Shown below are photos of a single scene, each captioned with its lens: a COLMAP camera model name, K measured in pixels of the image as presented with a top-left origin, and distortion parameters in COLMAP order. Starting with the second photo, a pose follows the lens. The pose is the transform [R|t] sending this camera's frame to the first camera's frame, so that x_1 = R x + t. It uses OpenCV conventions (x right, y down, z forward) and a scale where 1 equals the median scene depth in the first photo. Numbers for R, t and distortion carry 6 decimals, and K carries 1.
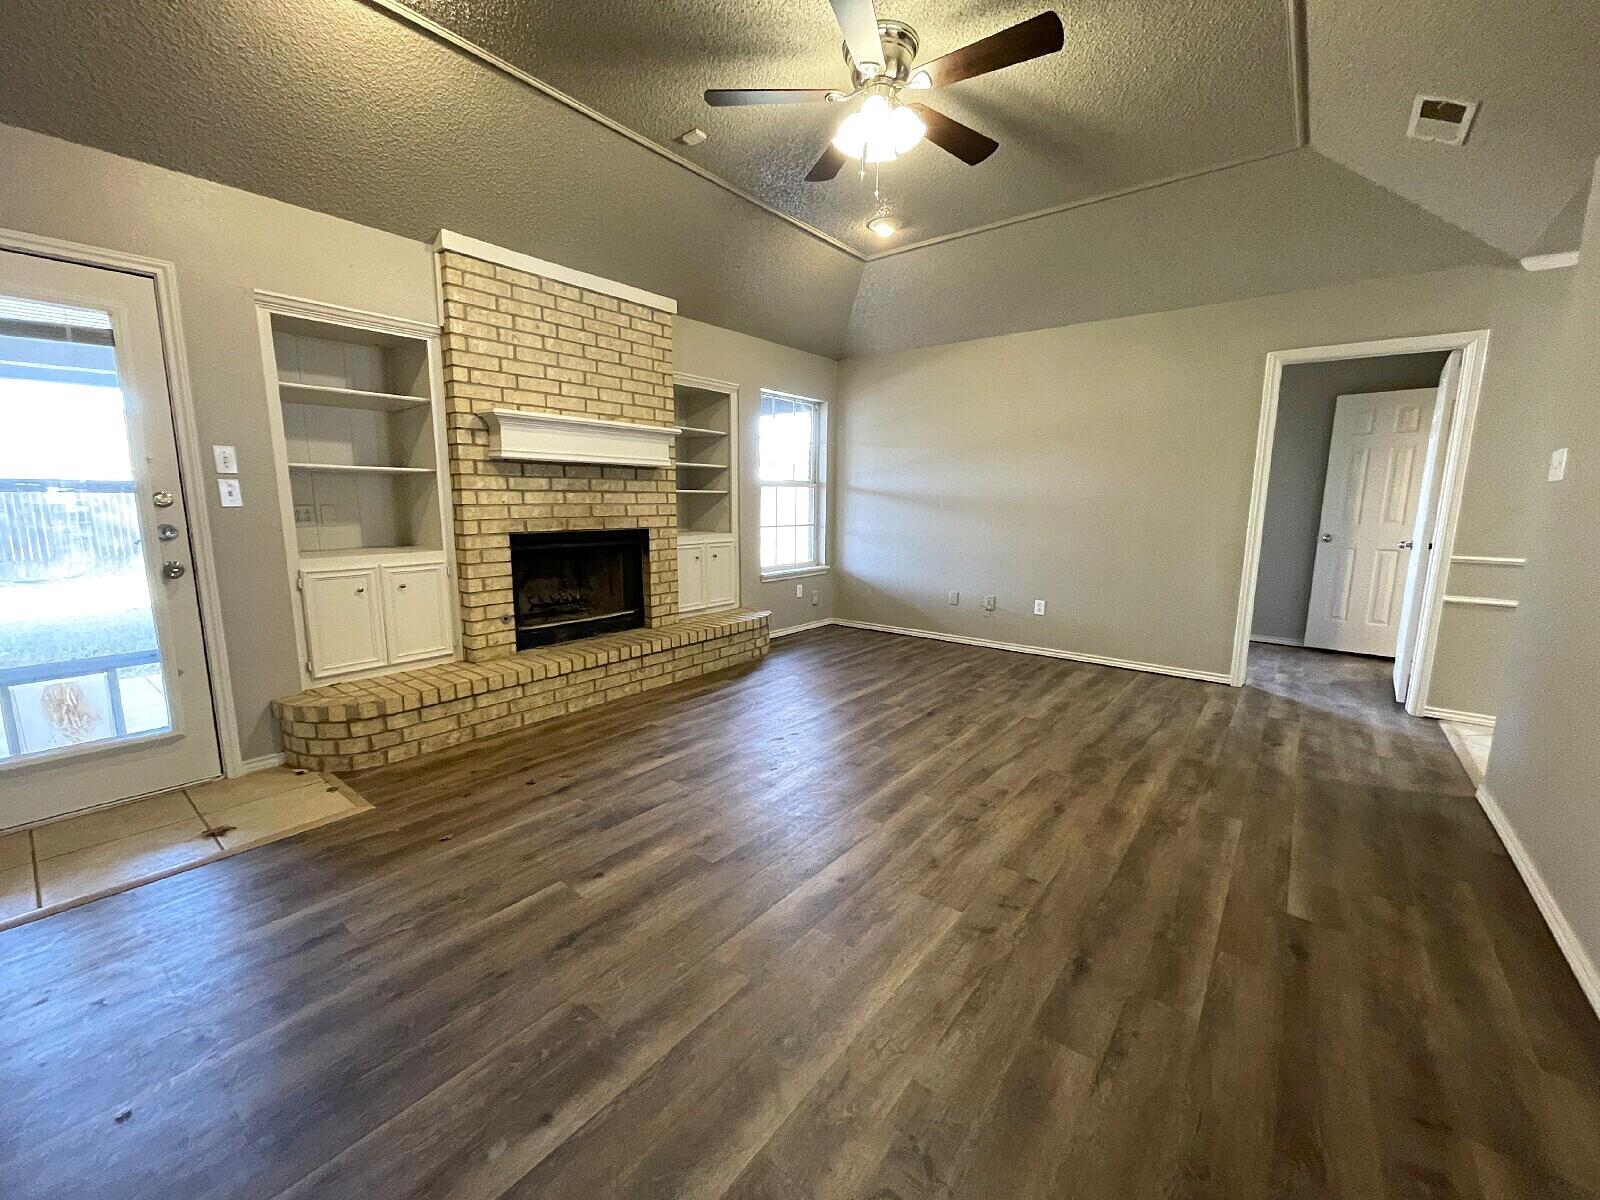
lens RADIAL K [[645.8, 0, 798.8], [0, 645.8, 595.0], [0, 0, 1]] dist [-0.000092, 0.000040]
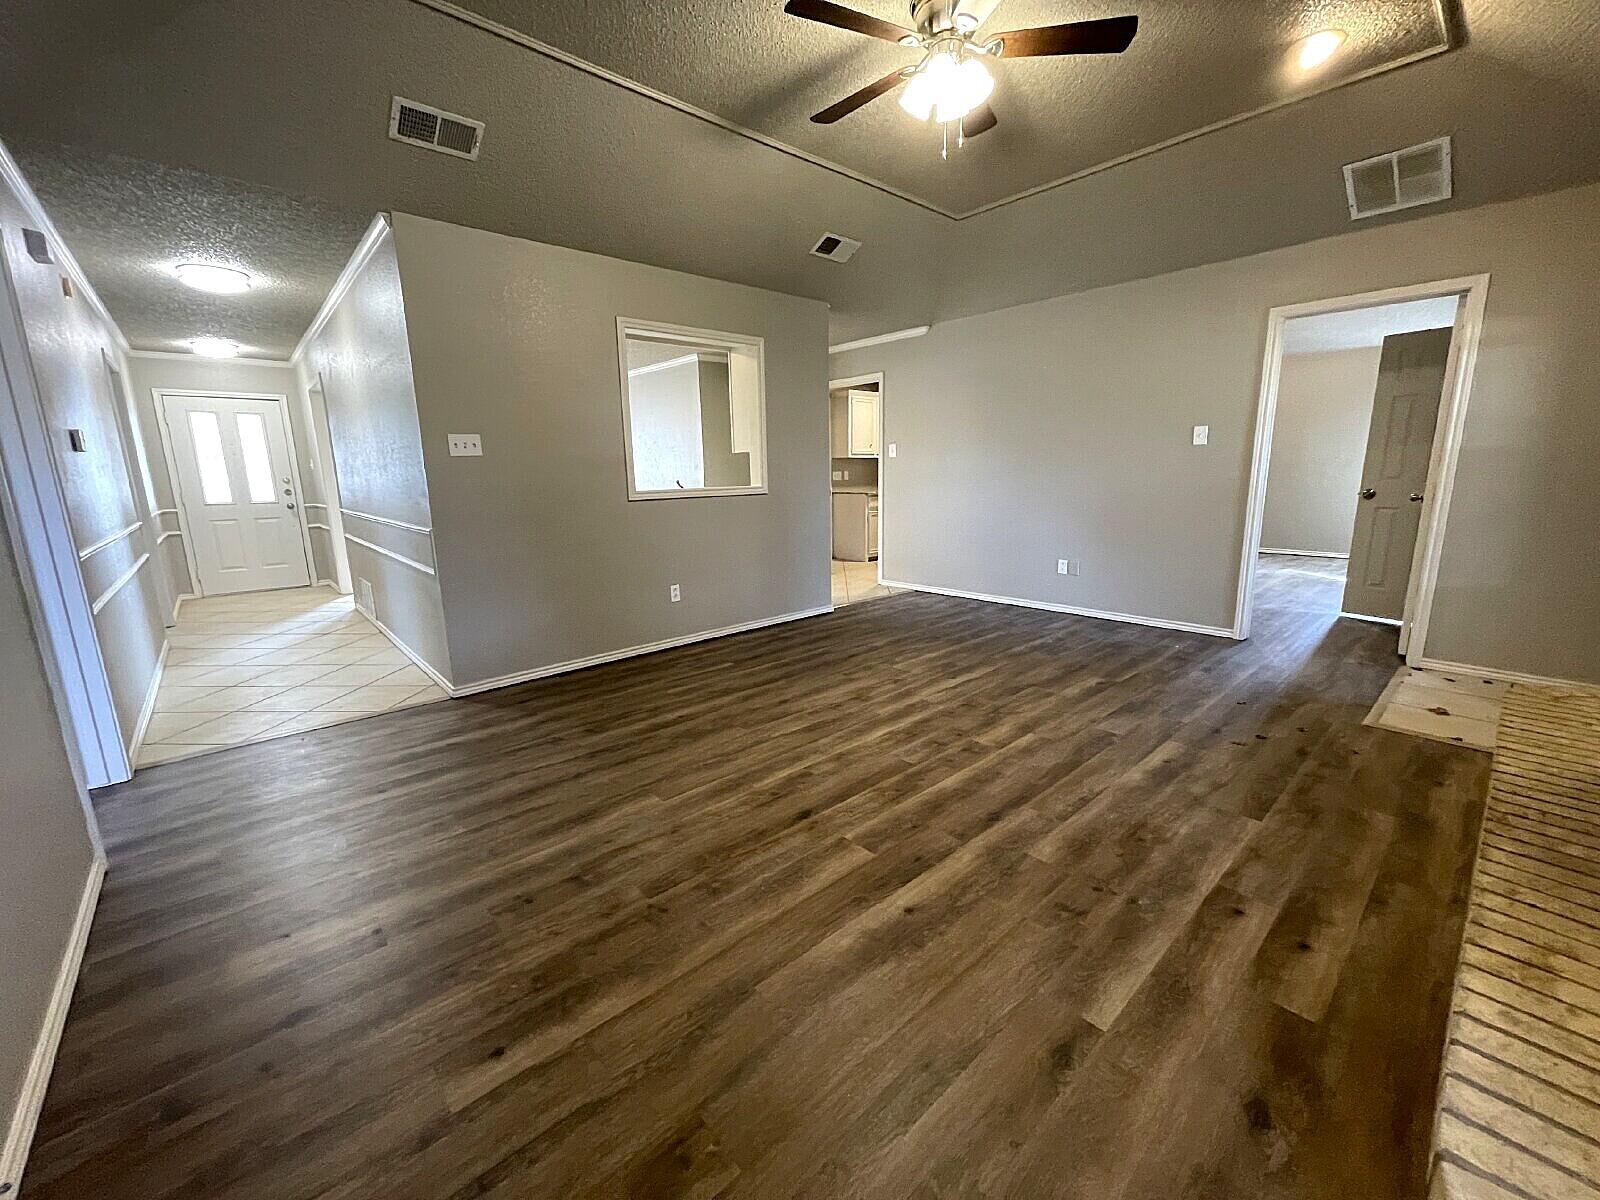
lens RADIAL K [[646.9, 0, 799.2], [0, 646.9, 600.1], [0, 0, 1]] dist [0.001458, 0.000164]
pose [[-0.986541, -0.022039, 0.162024, 0.139422], [0.036108, 0.937051, 0.347319, -0.277523], [-0.159479, 0.348495, -0.923644, 1.857523]]
